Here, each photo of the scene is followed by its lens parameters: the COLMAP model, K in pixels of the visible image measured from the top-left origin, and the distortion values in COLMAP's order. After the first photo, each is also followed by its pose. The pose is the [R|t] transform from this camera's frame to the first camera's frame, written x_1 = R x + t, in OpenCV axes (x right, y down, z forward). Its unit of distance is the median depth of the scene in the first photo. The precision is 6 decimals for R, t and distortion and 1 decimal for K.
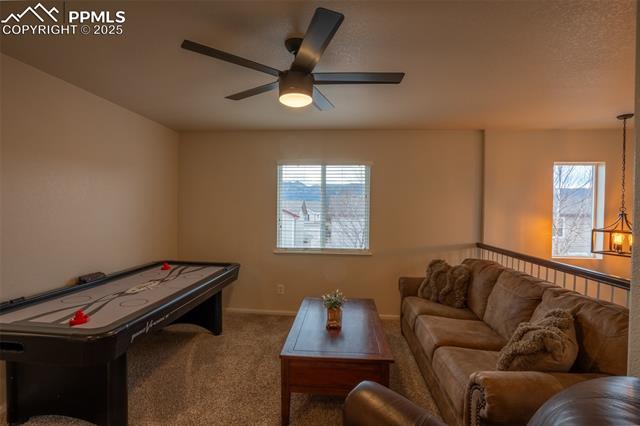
lens RADIAL K [[297.7, 0, 320.0], [0, 297.7, 213.0], [0, 0, 1]] dist [-0.061120, 0.025673]
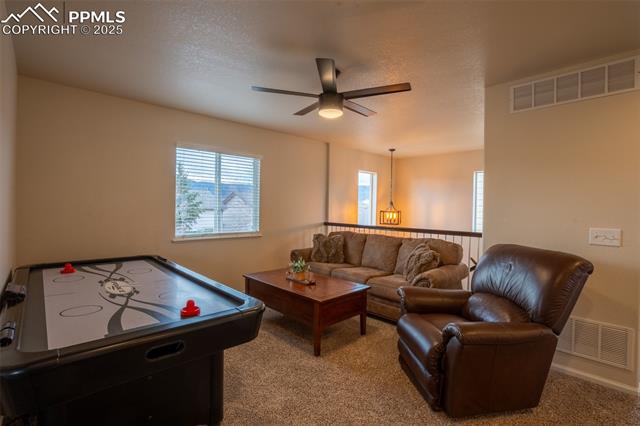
lens RADIAL K [[297.7, 0, 320.0], [0, 297.7, 213.0], [0, 0, 1]] dist [-0.061120, 0.025673]
pose [[0.668959, -0.015627, 0.743135, -0.571002], [-0.002780, 0.999719, 0.023524, 0.024056], [-0.743294, -0.017803, 0.668728, 0.050758]]
